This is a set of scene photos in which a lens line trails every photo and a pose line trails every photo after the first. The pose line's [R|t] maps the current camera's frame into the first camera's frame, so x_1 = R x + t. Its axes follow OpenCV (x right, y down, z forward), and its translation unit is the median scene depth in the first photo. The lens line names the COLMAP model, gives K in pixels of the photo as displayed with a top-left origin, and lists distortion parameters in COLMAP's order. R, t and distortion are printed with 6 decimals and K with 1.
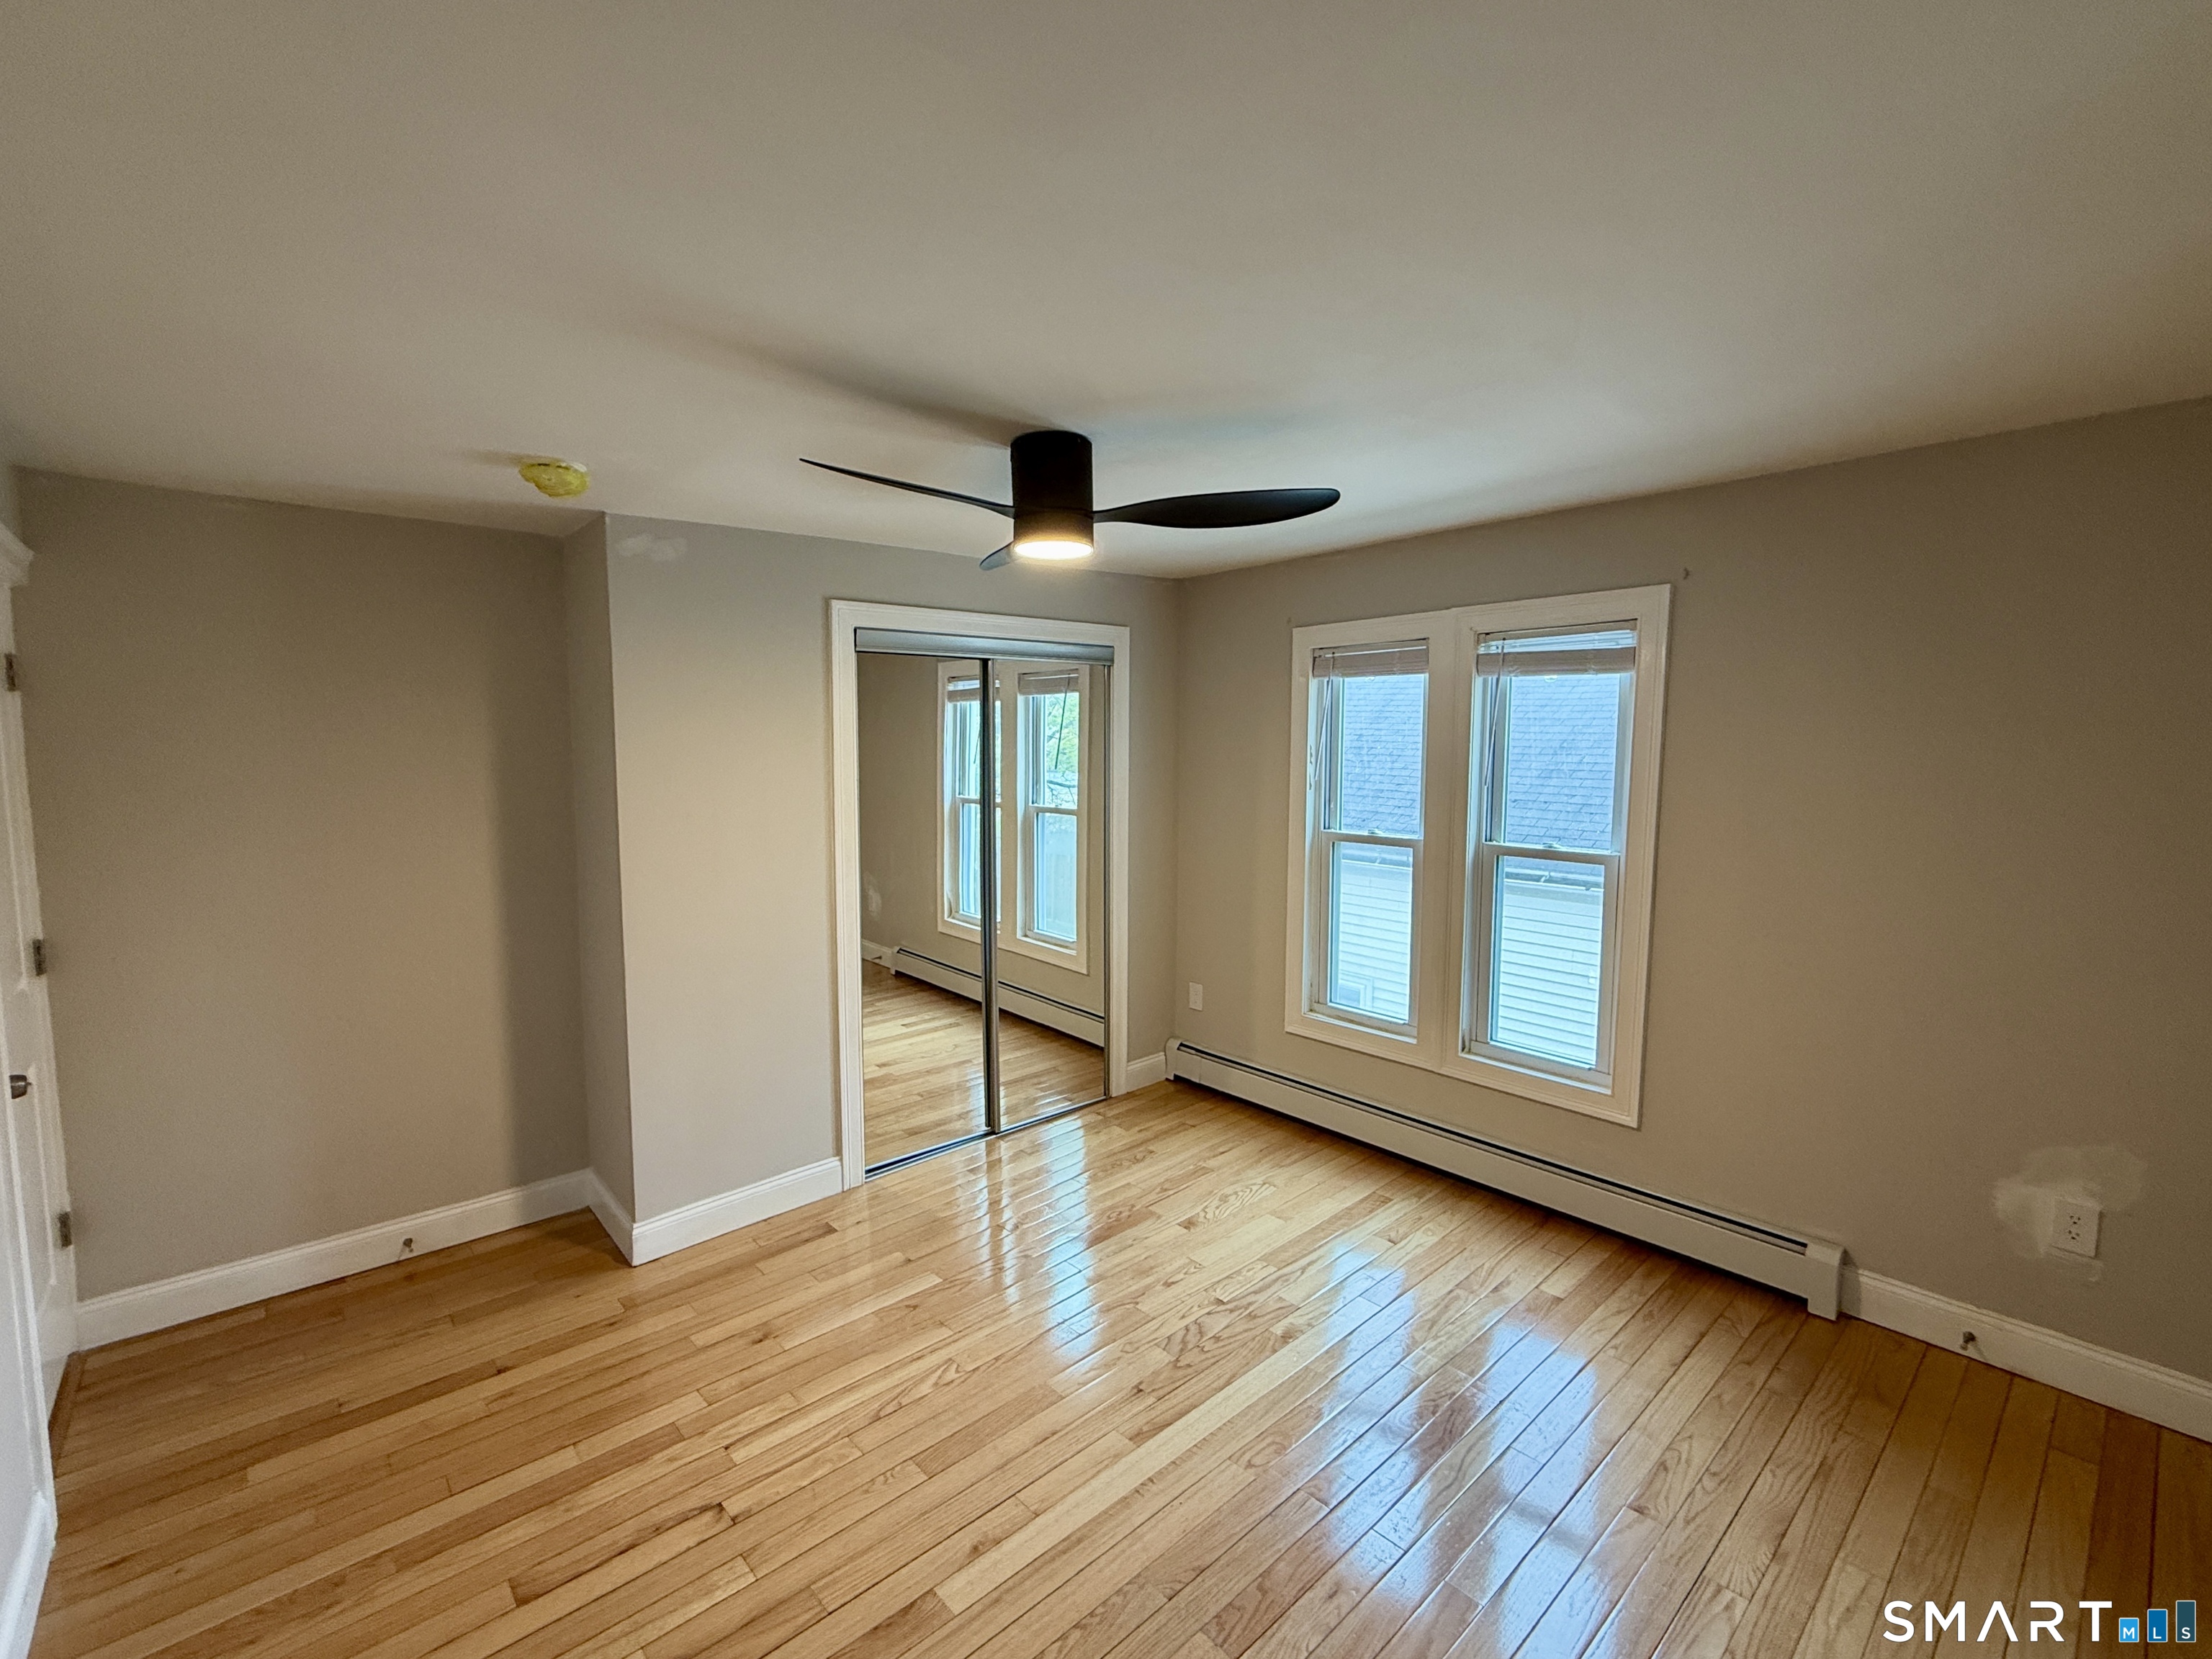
lens RADIAL K [[970.5, 0, 1104.1], [0, 970.5, 826.1], [0, 0, 1]] dist [0.003003, 0.000314]
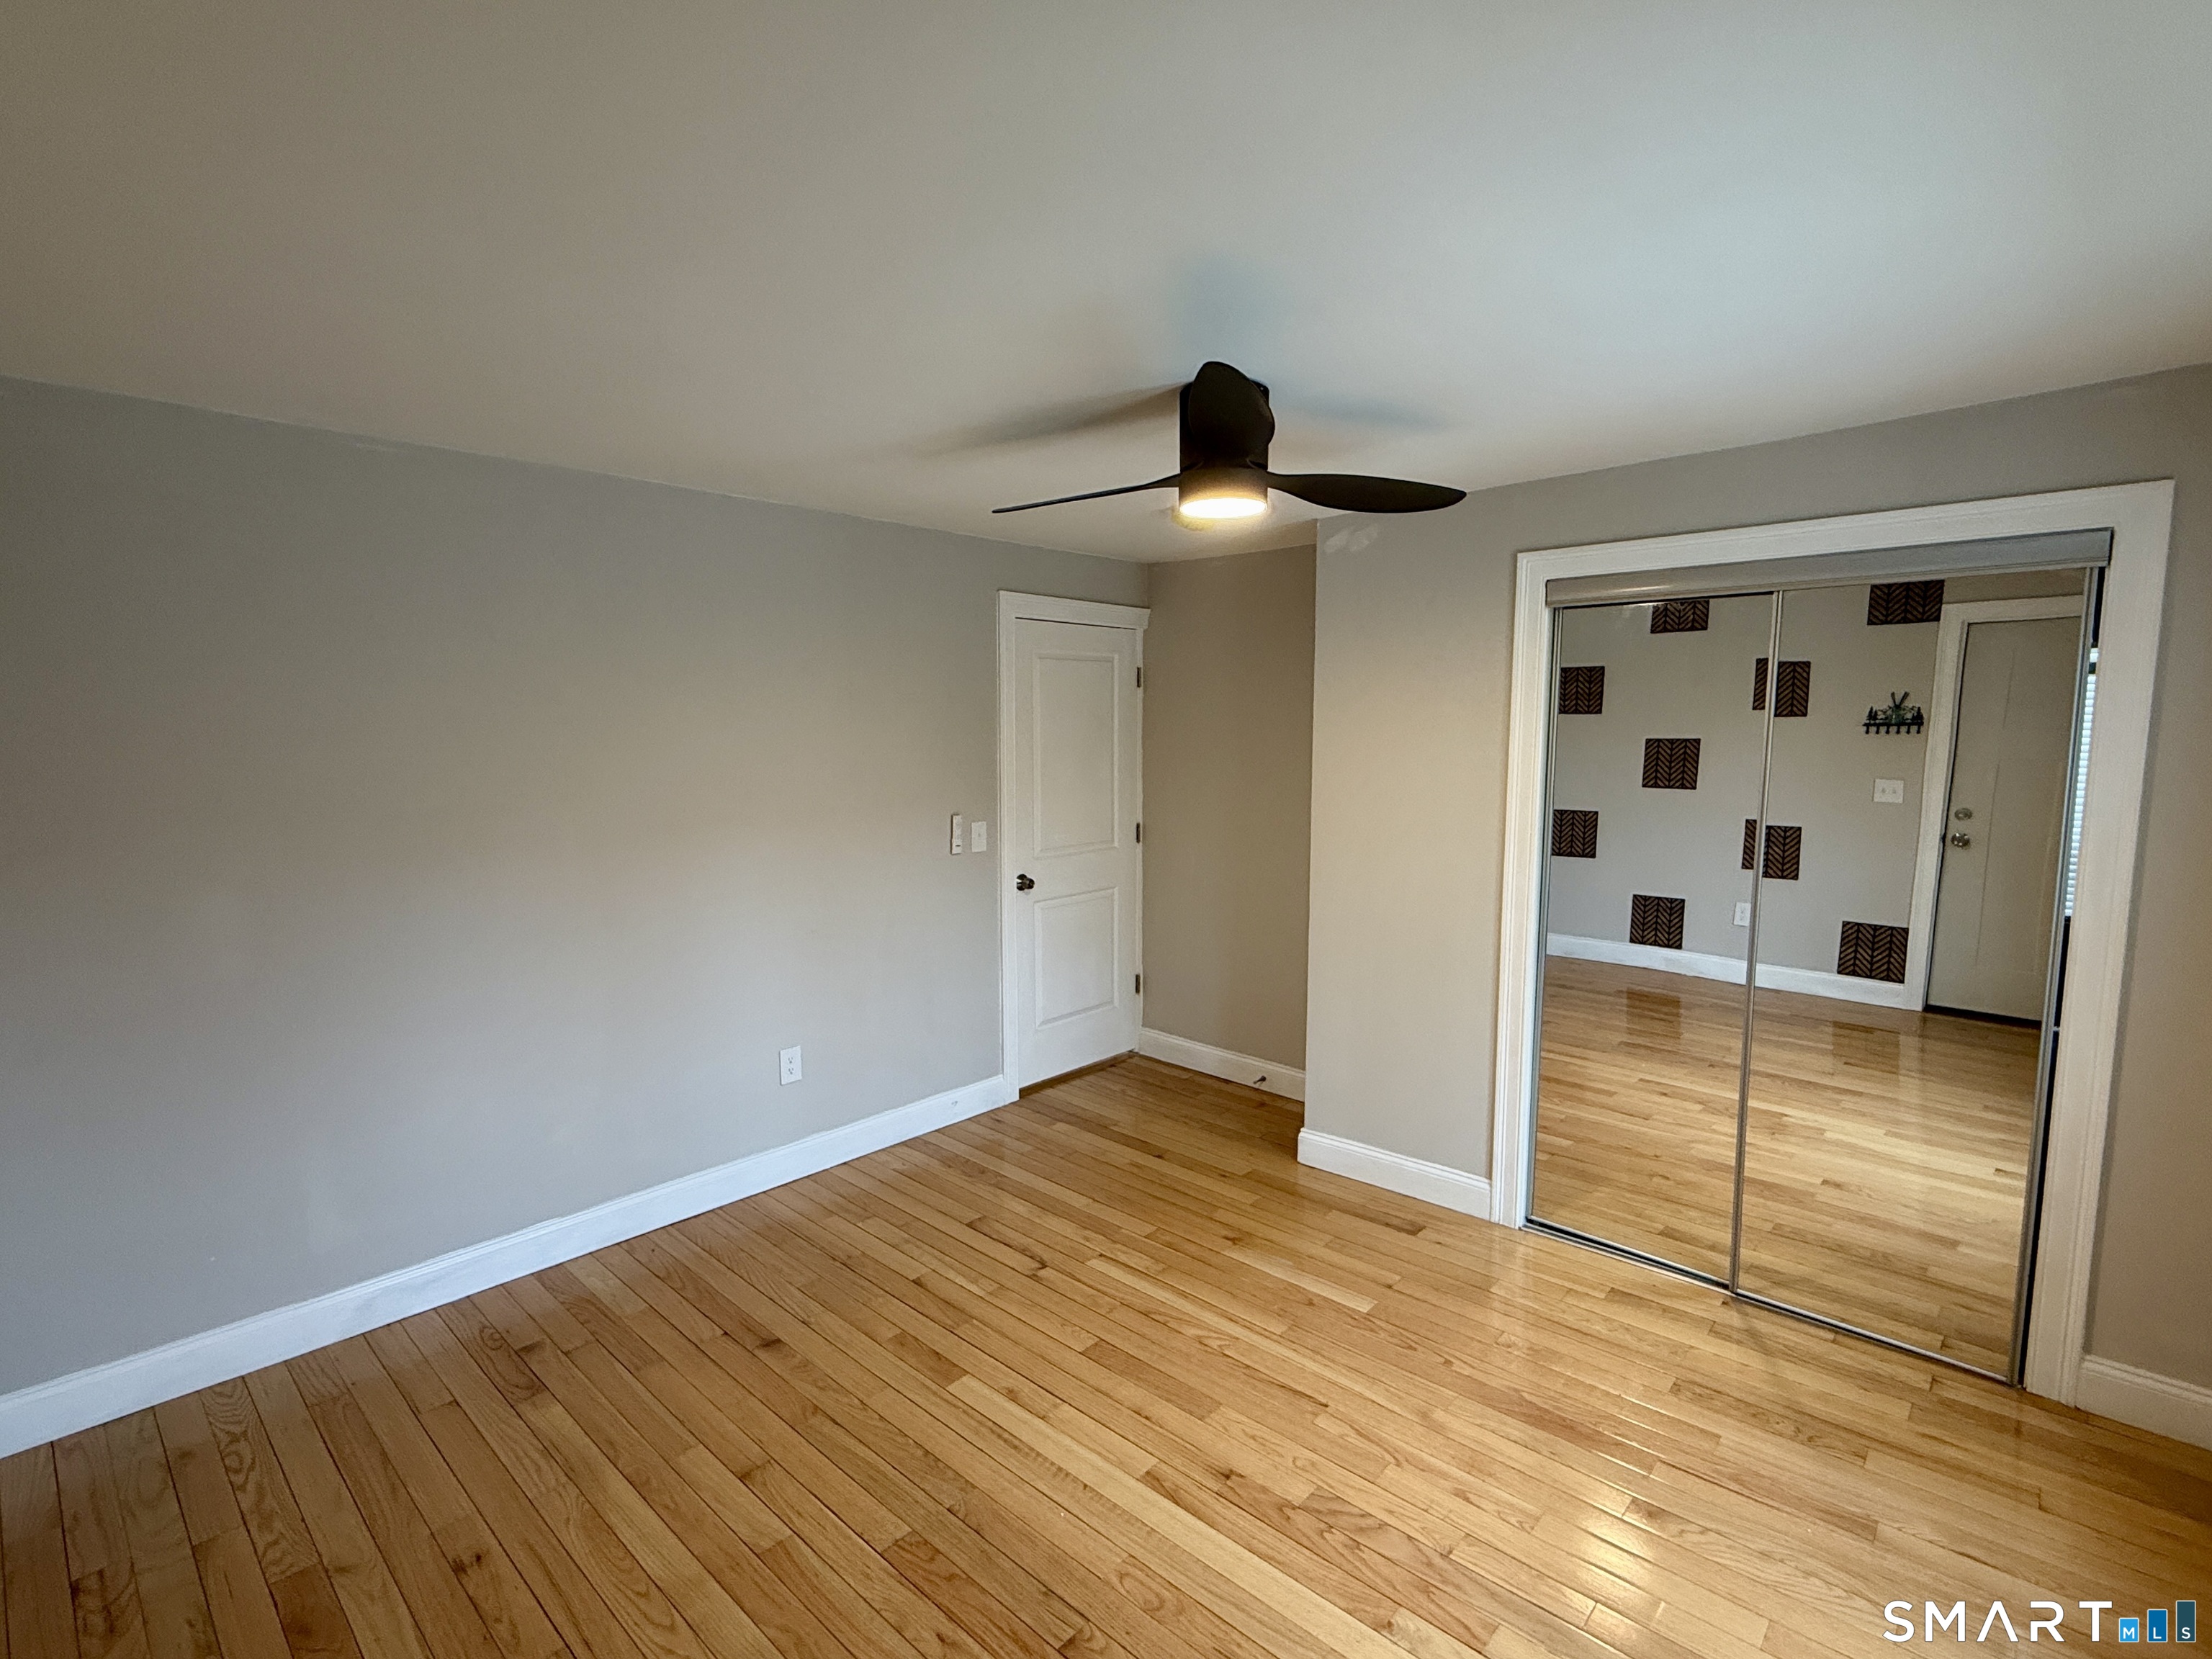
lens RADIAL K [[1045.5, 0, 1112.5], [0, 1045.5, 829.5], [0, 0, 1]] dist [-0.011559, 0.000183]
pose [[0.099829, 0.108783, -0.989040, 0.791236], [-0.087183, 0.991139, 0.100214, -0.060481], [0.991178, 0.076223, 0.108428, 0.687225]]
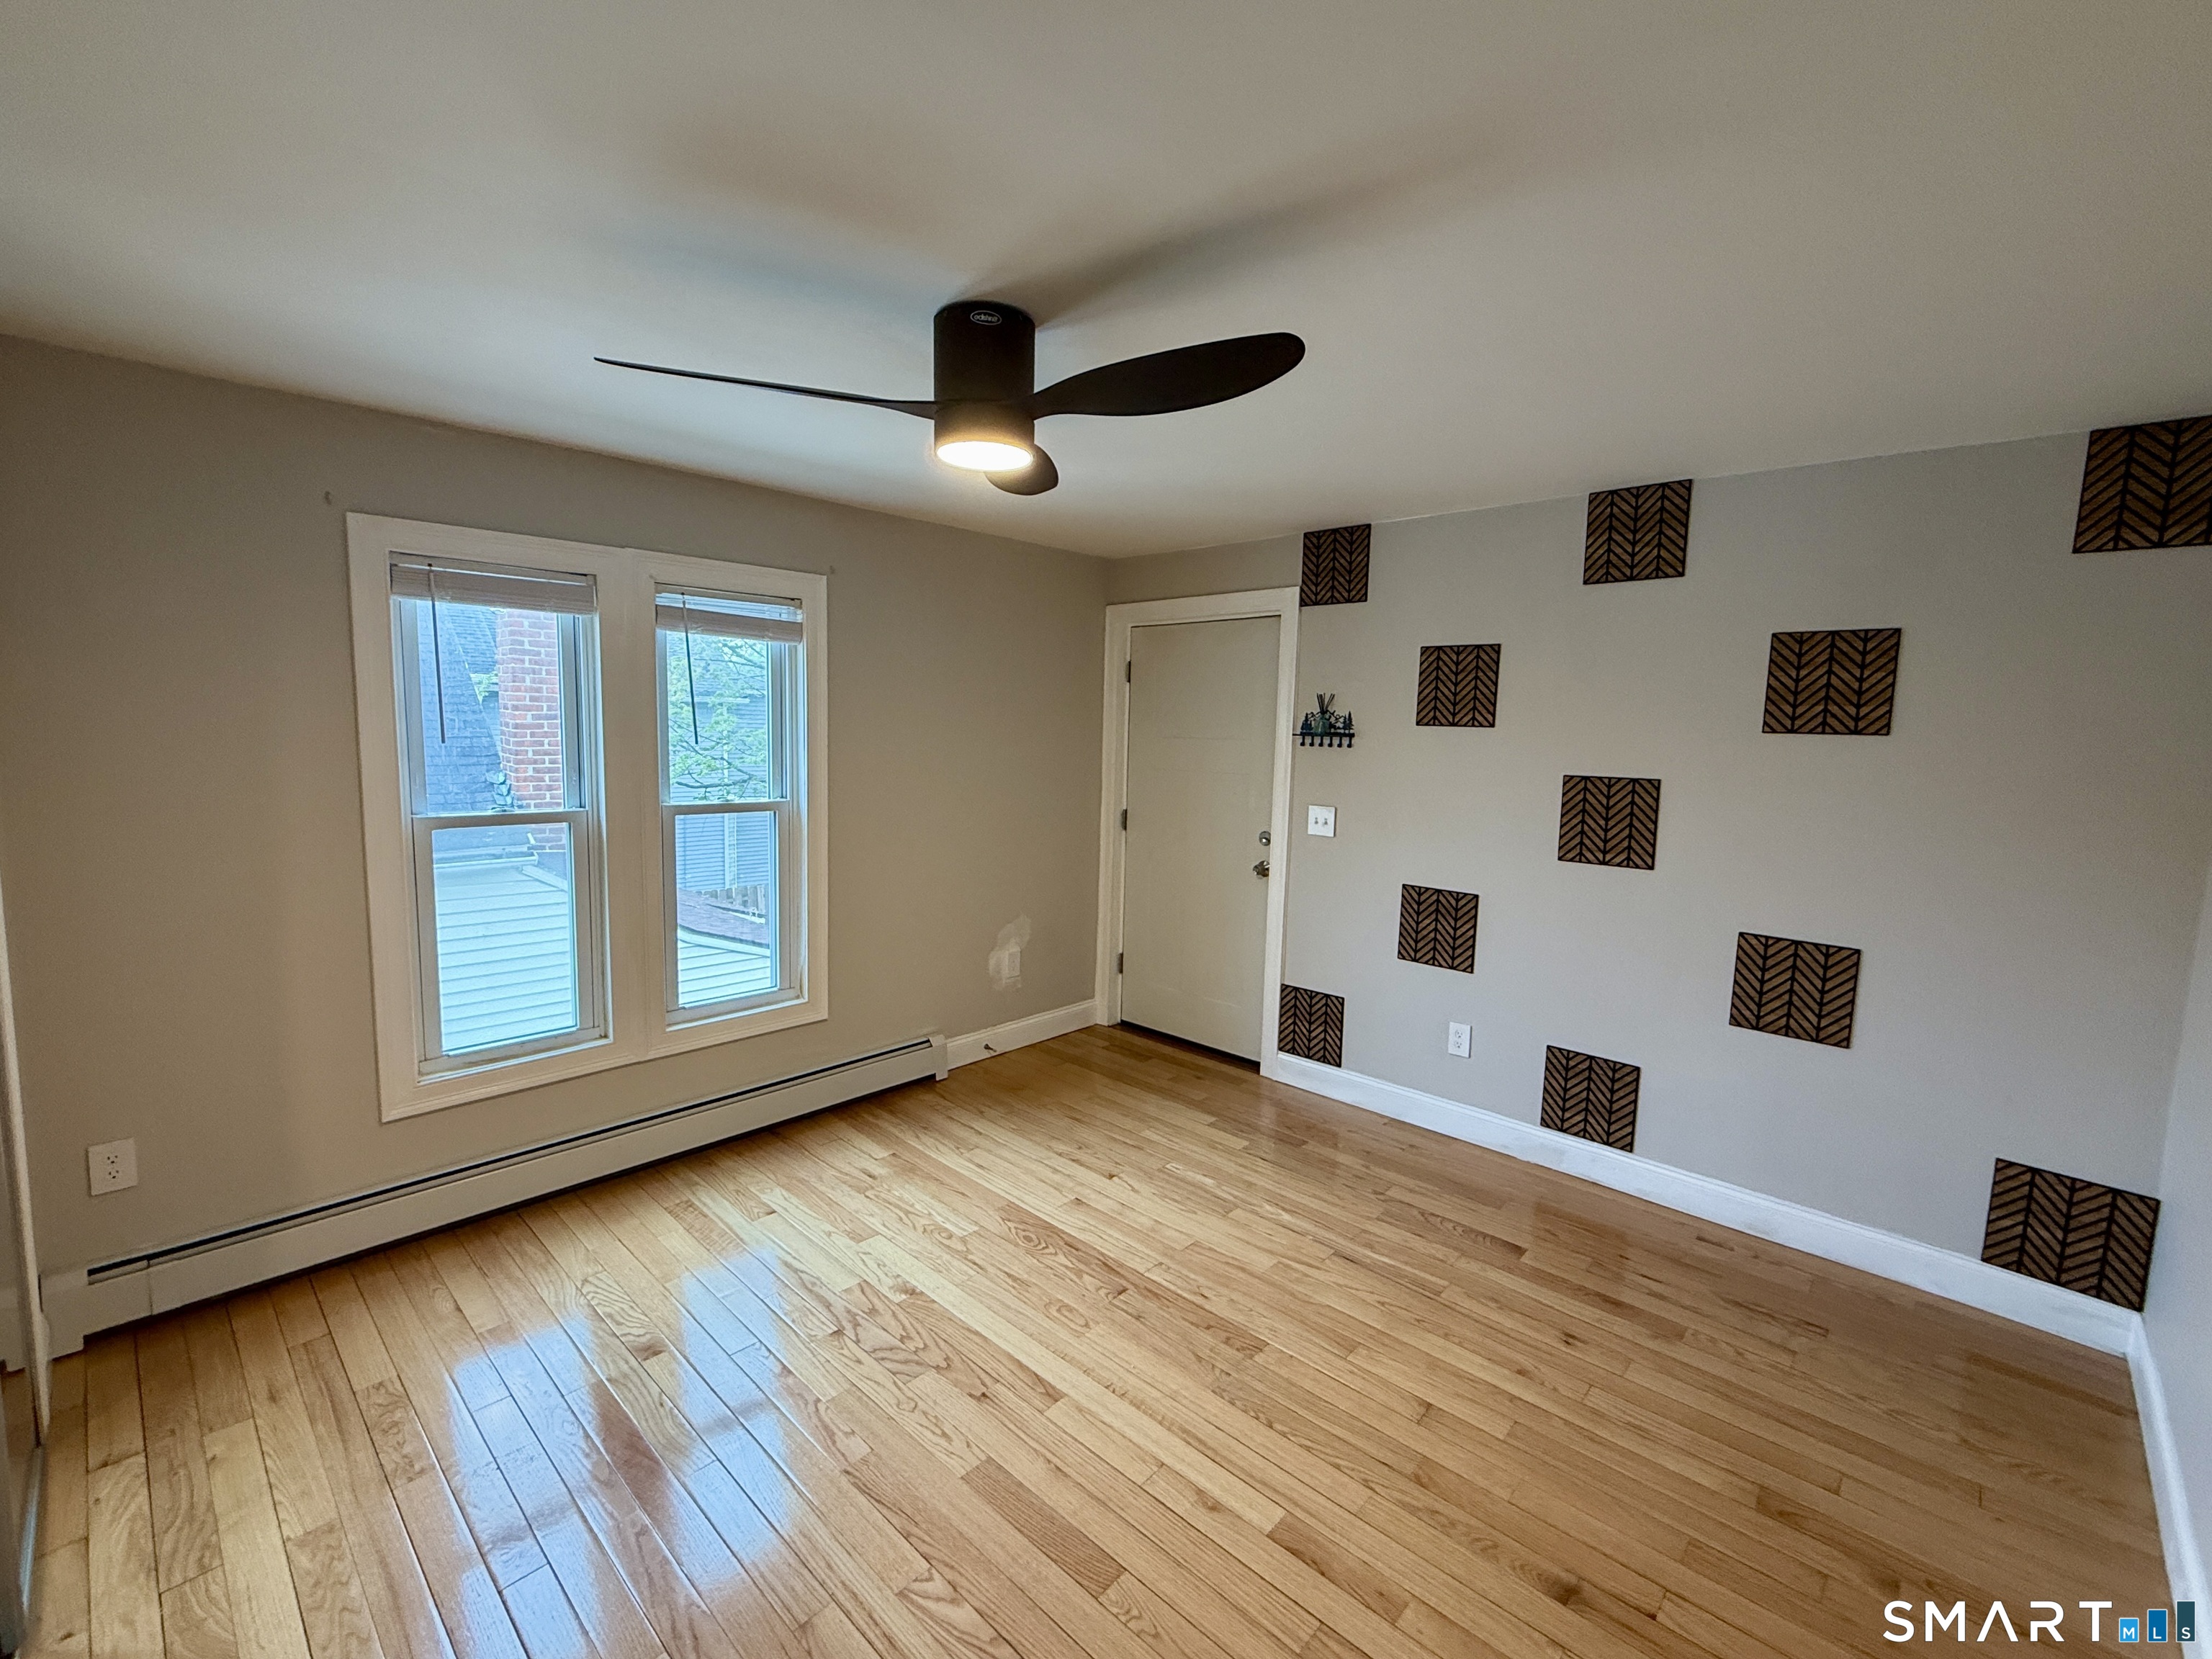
lens RADIAL K [[951.7, 0, 1108.1], [0, 951.7, 820.7], [0, 0, 1]] dist [-0.000067, -0.000047]
pose [[-0.088750, -0.100551, 0.990966, -0.746095], [0.065650, 0.992138, 0.106549, -0.048886], [-0.993888, 0.074513, -0.081451, 0.830711]]
